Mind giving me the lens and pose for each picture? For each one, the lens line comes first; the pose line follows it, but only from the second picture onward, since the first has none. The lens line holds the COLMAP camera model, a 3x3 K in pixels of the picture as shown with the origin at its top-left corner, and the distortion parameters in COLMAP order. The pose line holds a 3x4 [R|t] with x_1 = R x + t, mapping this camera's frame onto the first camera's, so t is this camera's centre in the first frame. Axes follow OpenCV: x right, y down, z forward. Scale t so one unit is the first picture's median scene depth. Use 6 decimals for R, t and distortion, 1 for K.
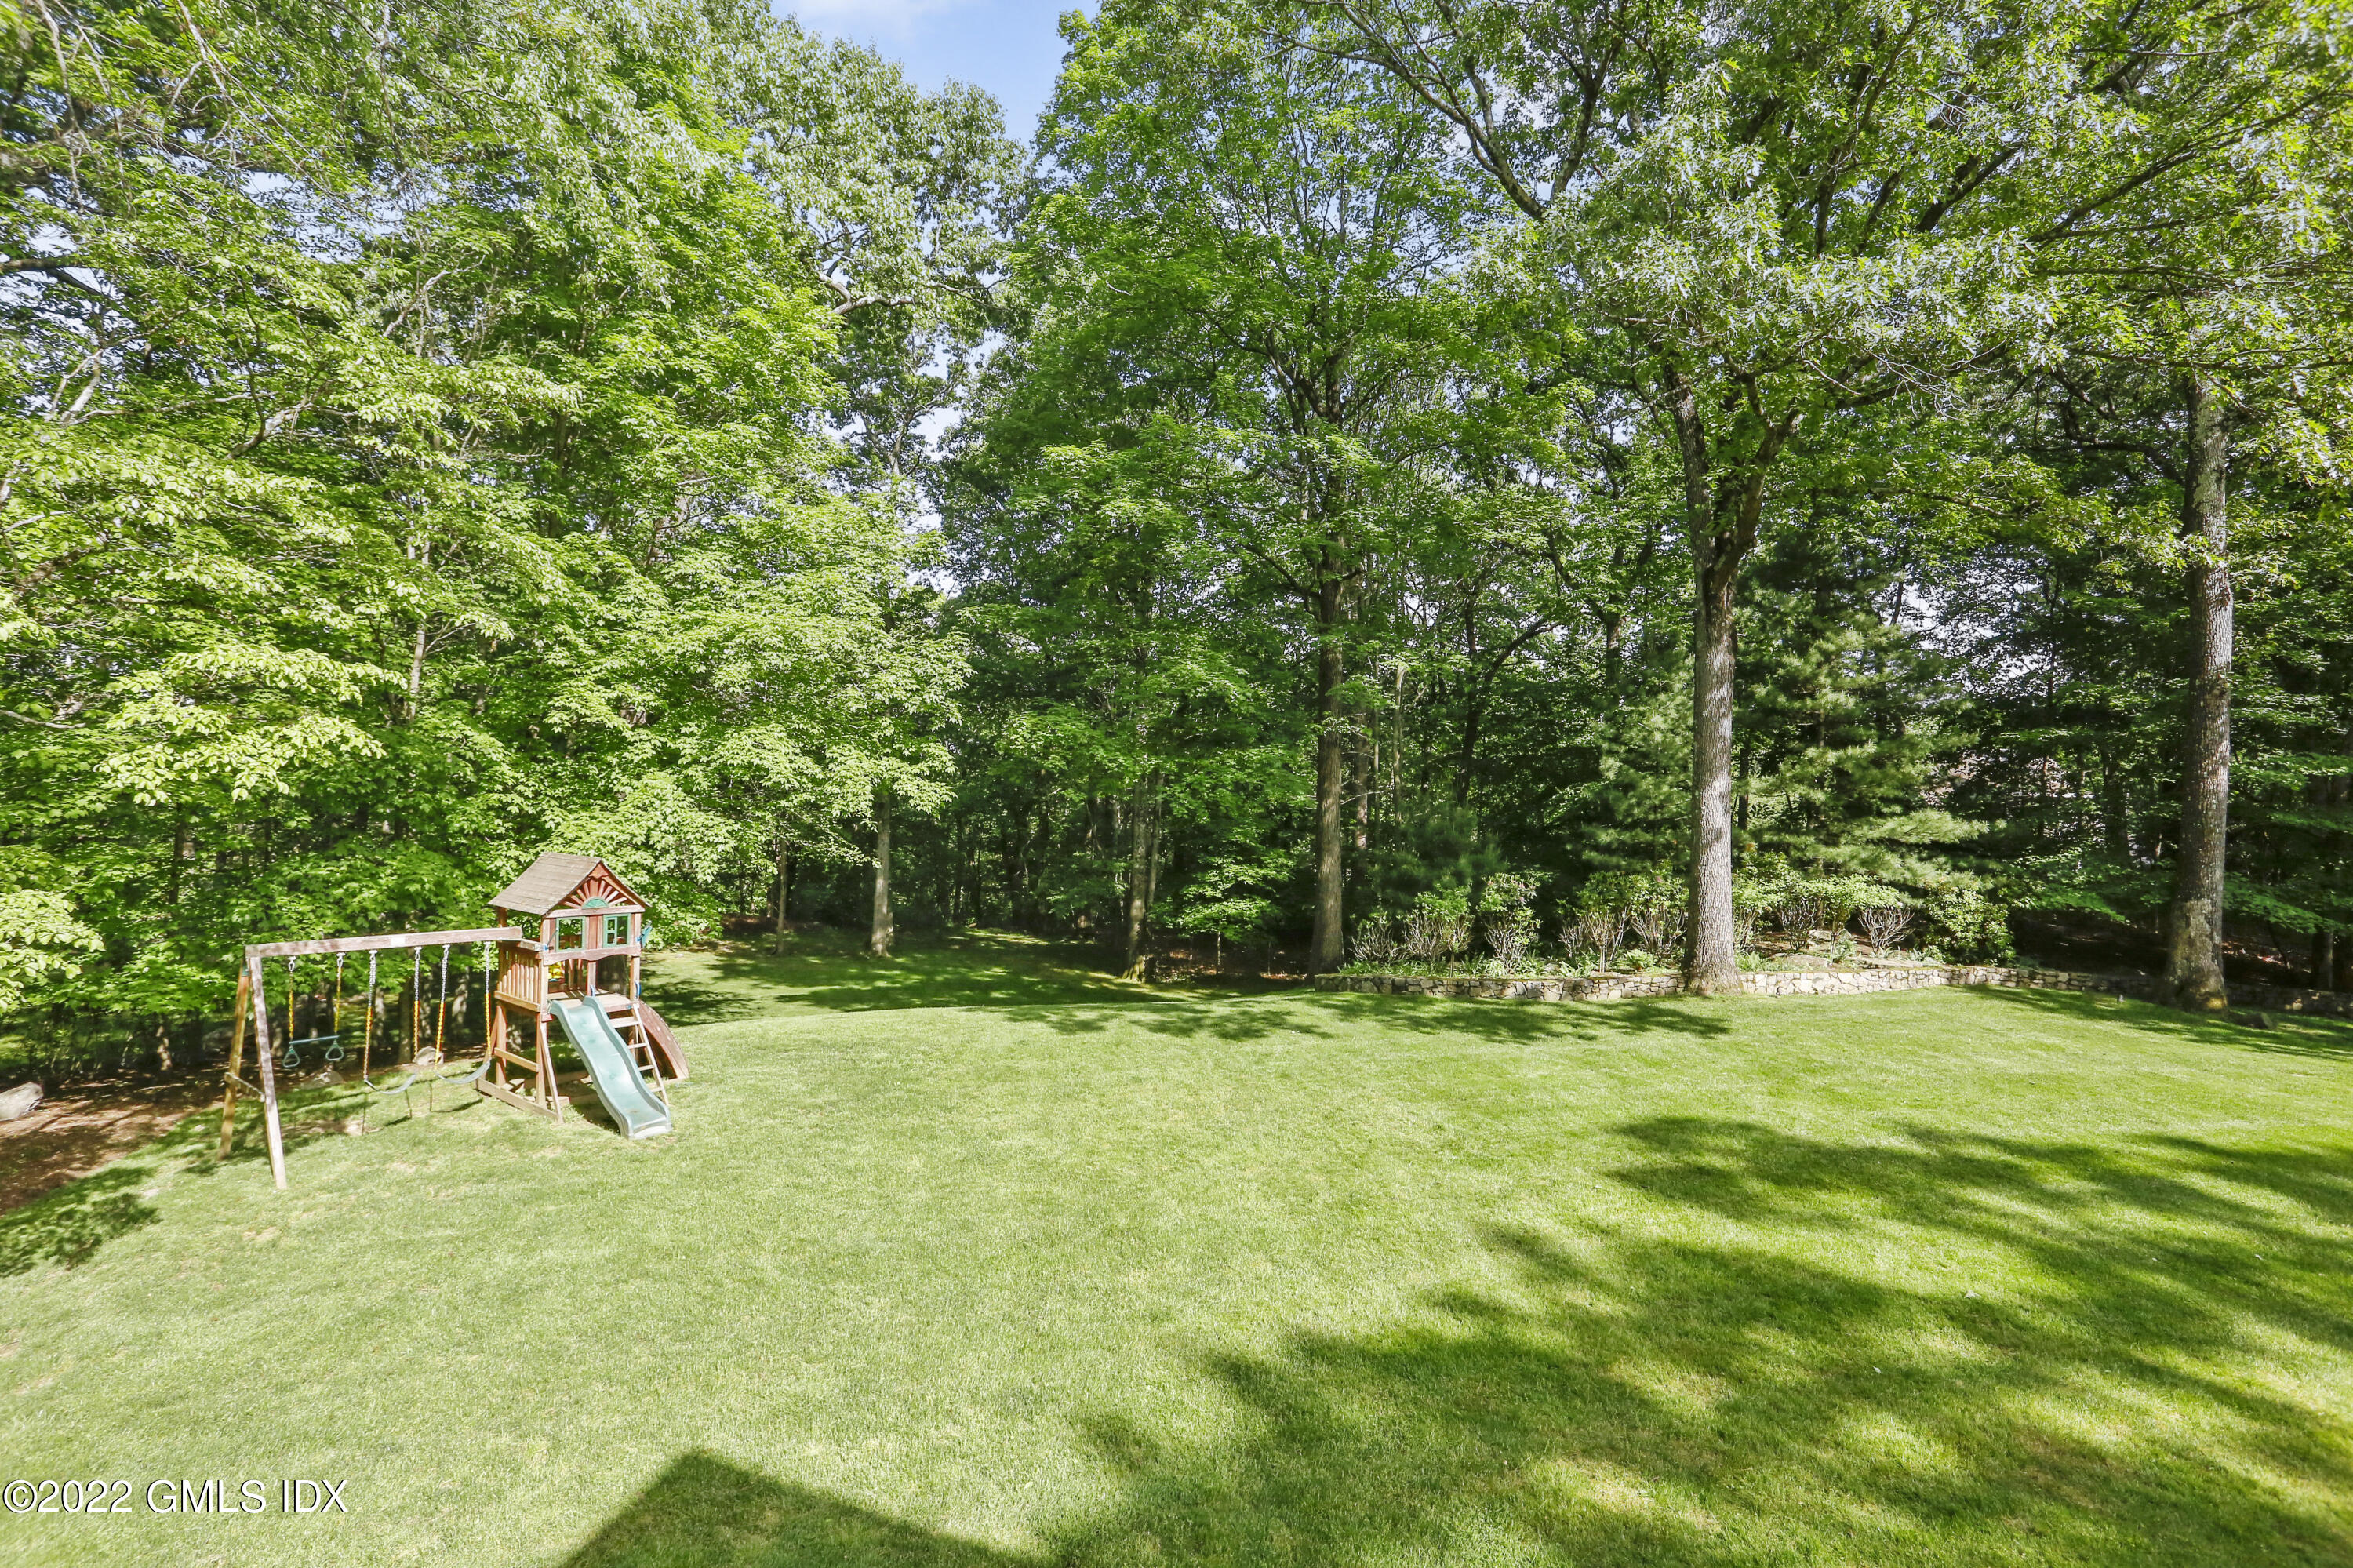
lens RADIAL K [[1164.2, 0, 1192.5], [0, 1164.2, 808.8], [0, 0, 1]] dist [-0.077320, 0.048259]
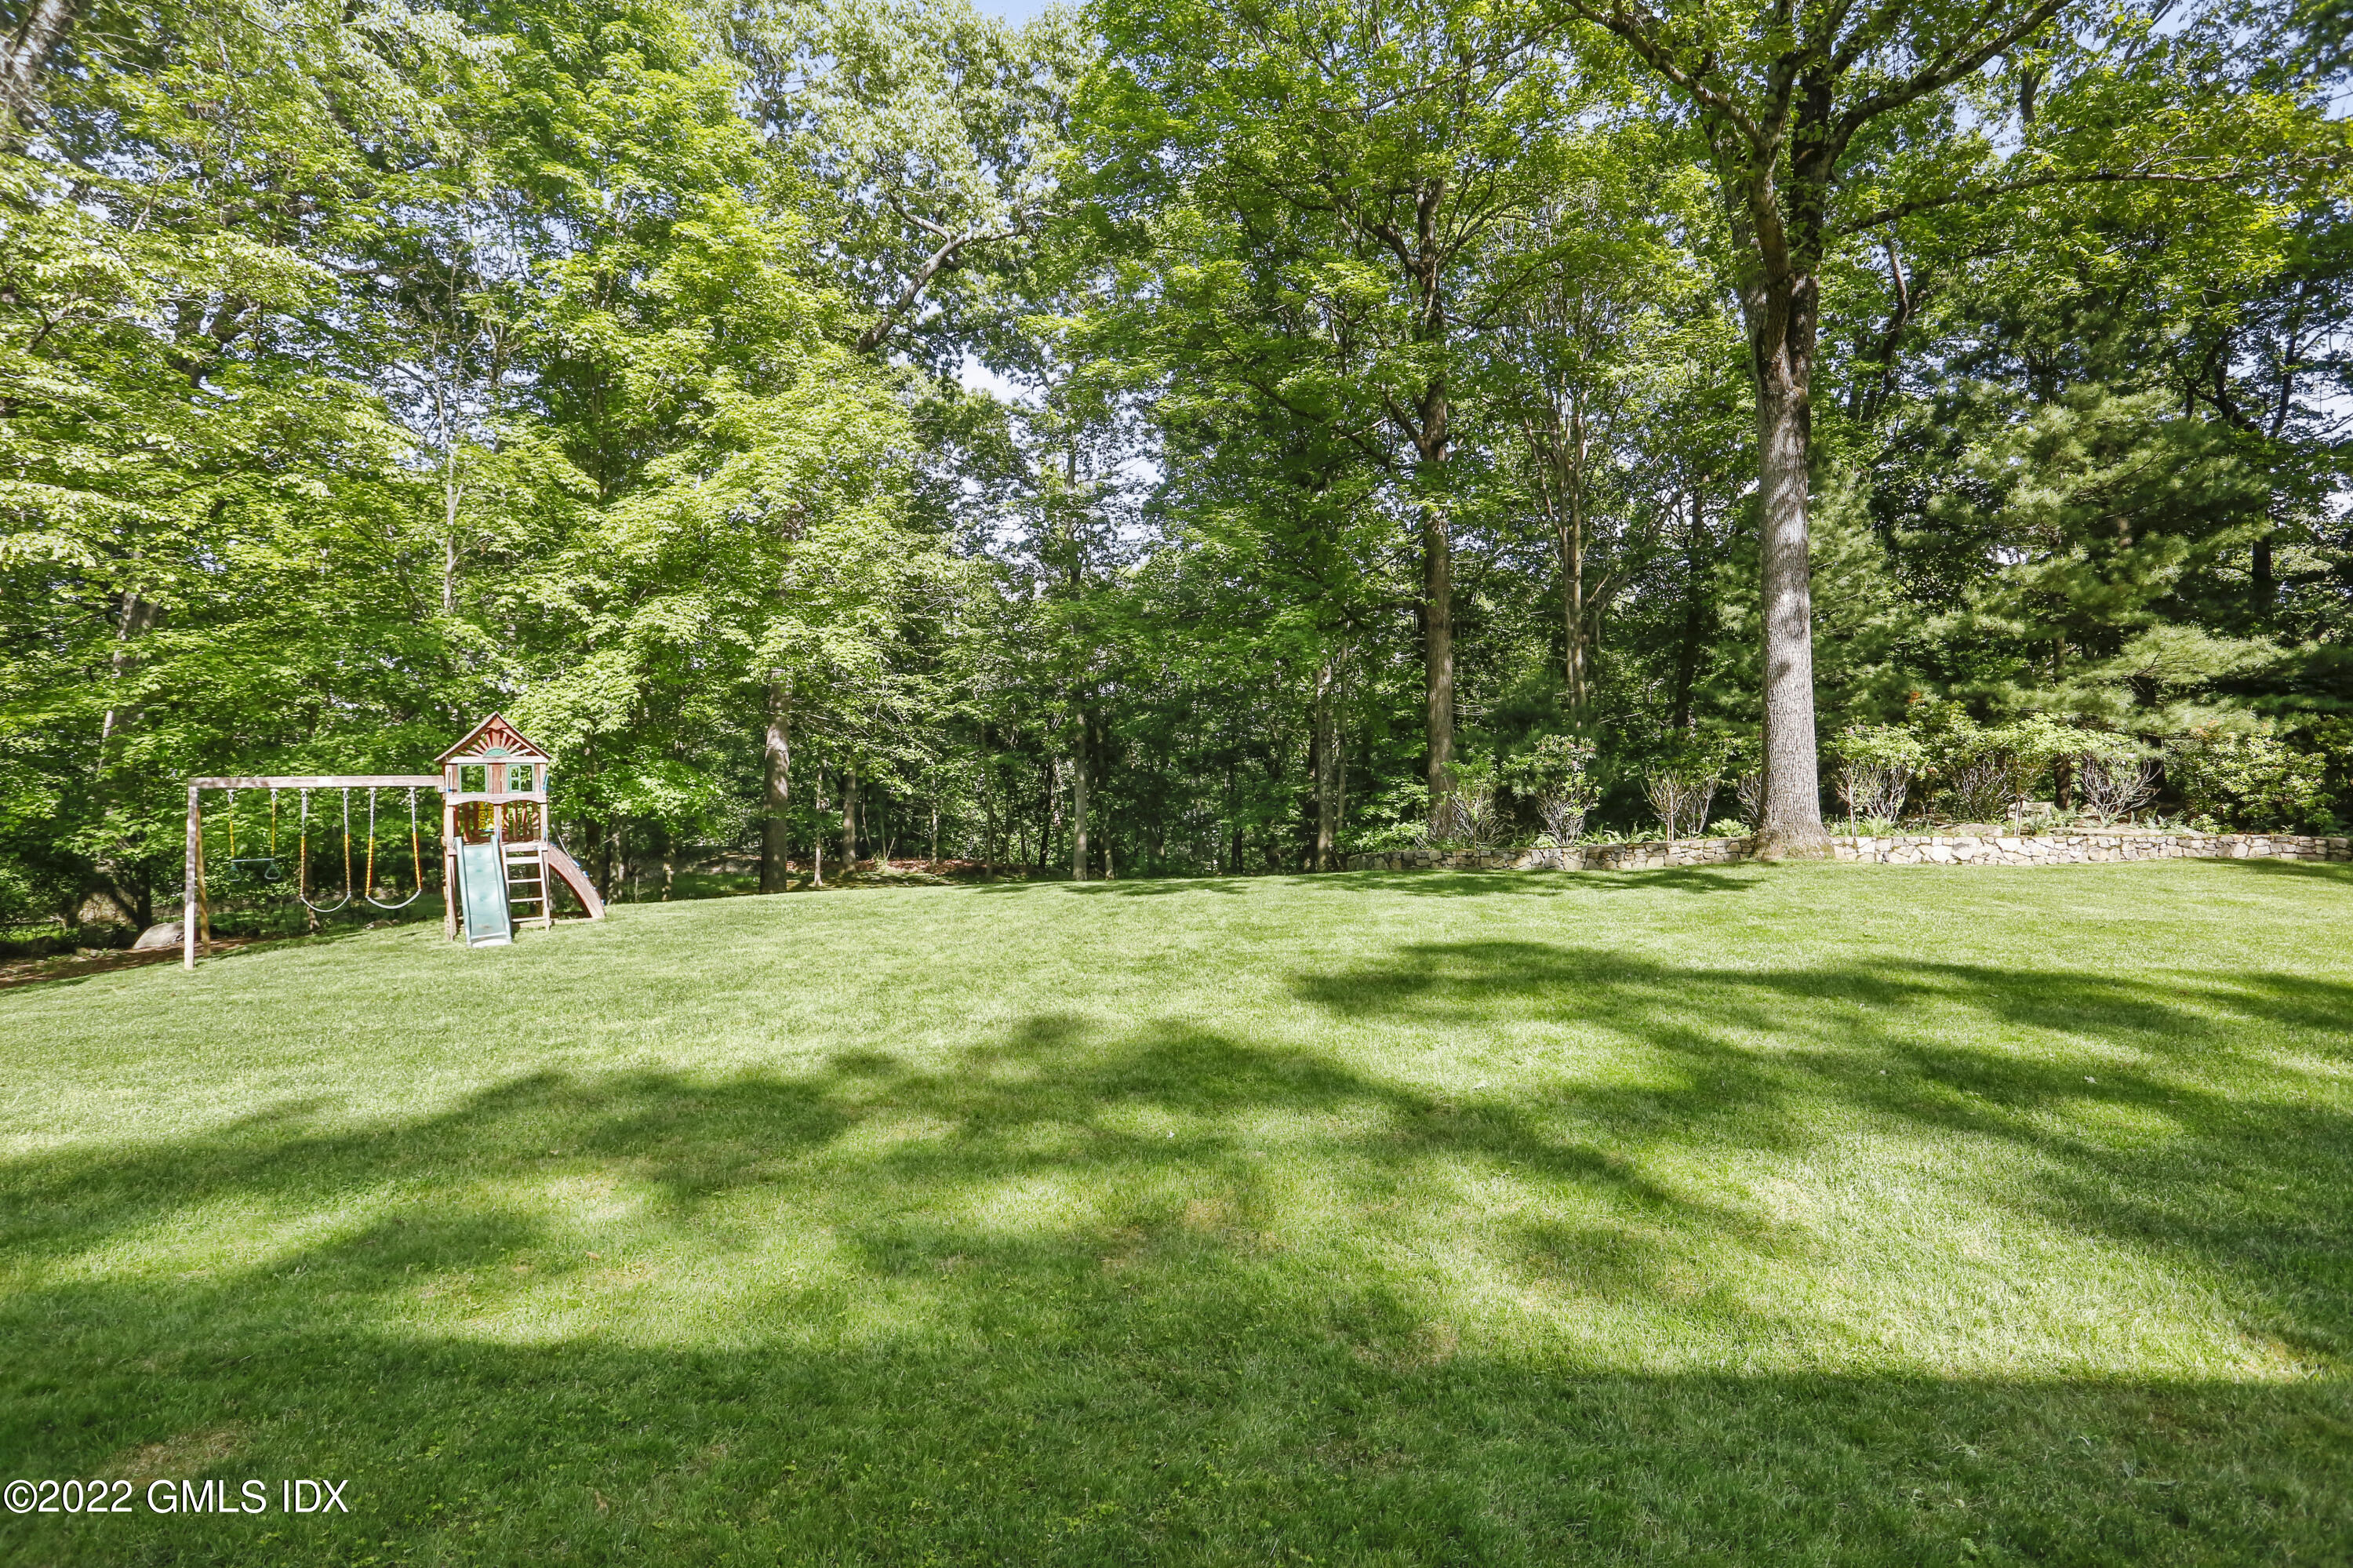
lens RADIAL K [[1164.2, 0, 1192.5], [0, 1164.2, 808.8], [0, 0, 1]] dist [-0.077320, 0.048259]
pose [[0.947751, -0.033998, -0.317194, 0.274858], [0.039150, 0.999184, 0.009881, 0.088595], [0.316599, -0.021783, 0.948309, 0.091995]]
